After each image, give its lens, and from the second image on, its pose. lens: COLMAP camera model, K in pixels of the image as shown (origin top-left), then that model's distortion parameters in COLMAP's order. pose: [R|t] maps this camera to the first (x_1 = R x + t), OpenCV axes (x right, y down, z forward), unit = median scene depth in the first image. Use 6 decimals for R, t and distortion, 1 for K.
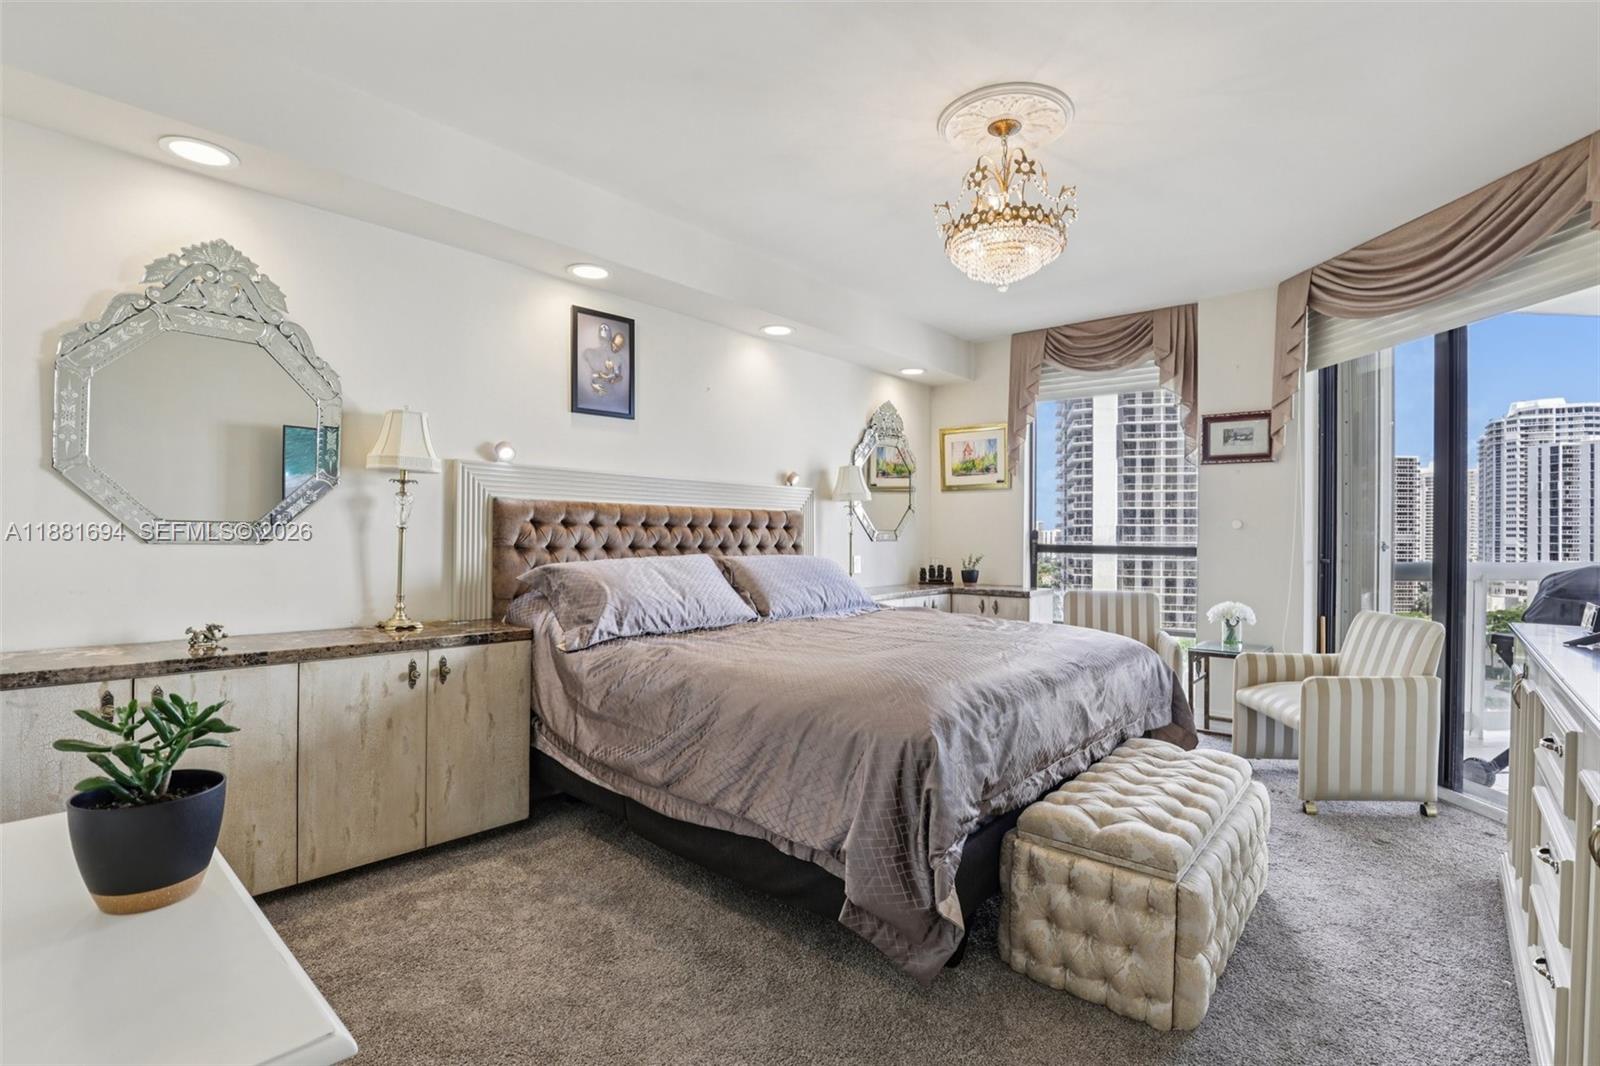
lens RADIAL K [[738.6, 0, 800.0], [0, 738.6, 533.0], [0, 0, 1]] dist [-0.031770, 0.001013]
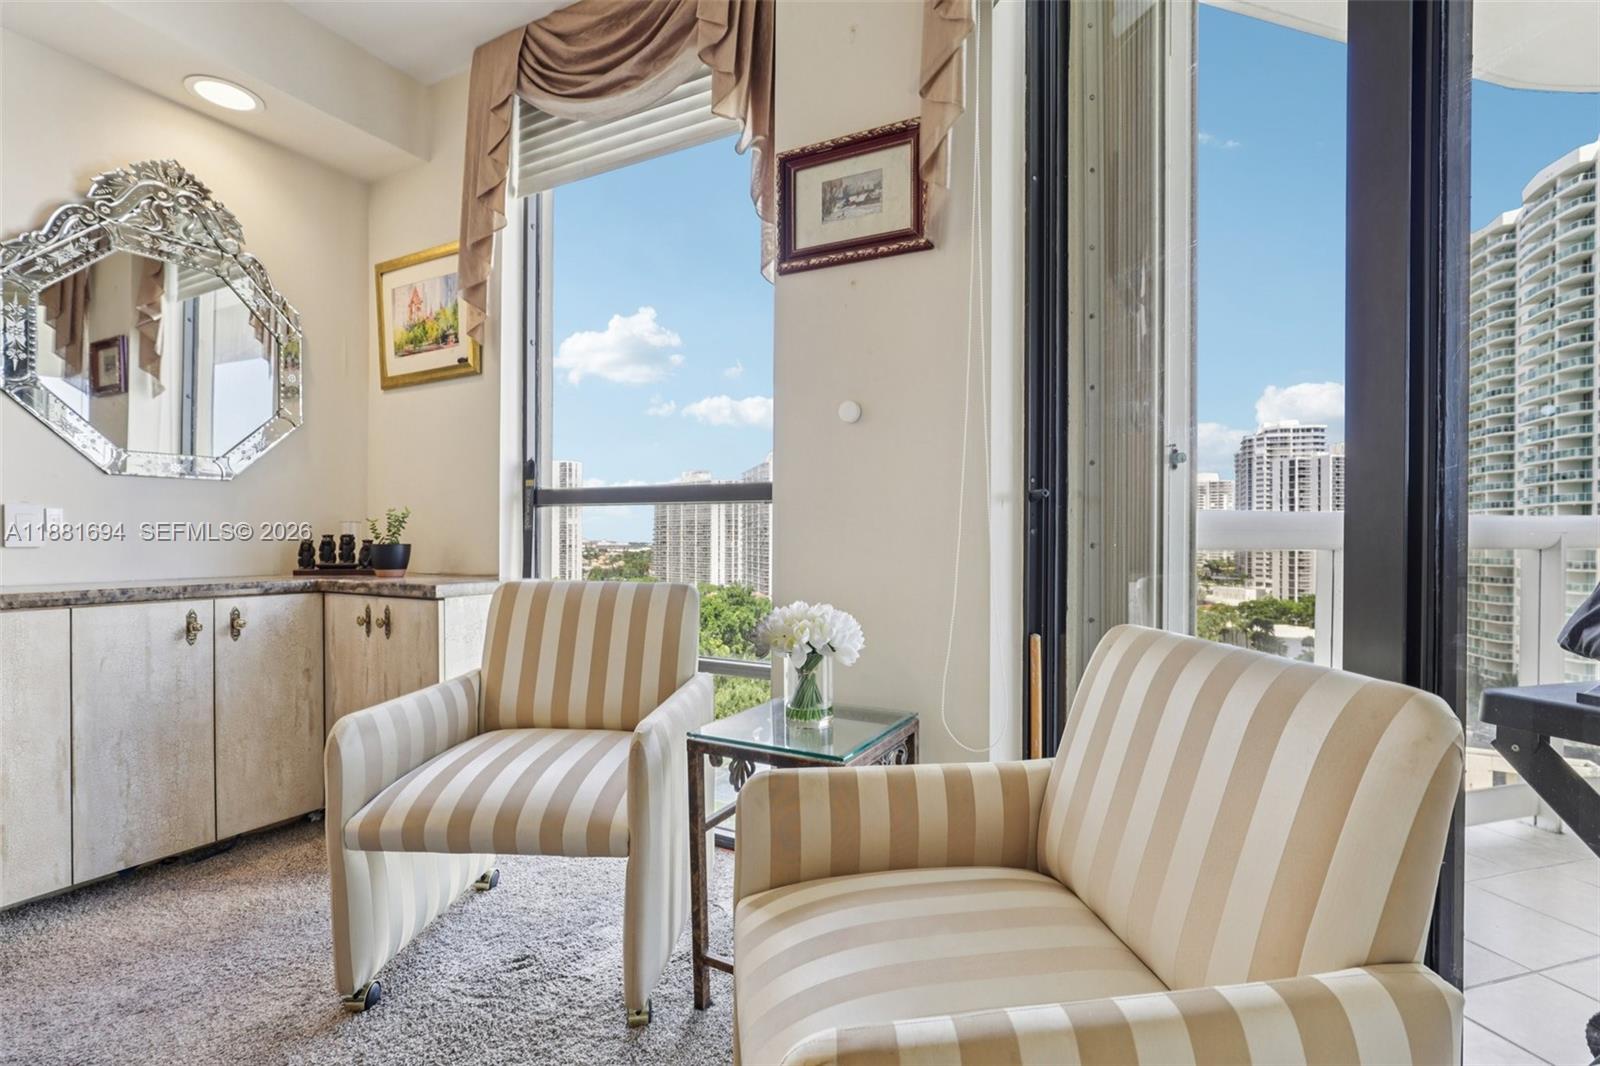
lens RADIAL K [[738.6, 0, 800.0], [0, 738.6, 533.0], [0, 0, 1]] dist [-0.031770, 0.001013]
pose [[0.975998, -0.001803, 0.217771, 0.429758], [0.002568, 0.999991, -0.003228, 0.051410], [-0.217763, 0.003710, 0.975995, 0.540064]]
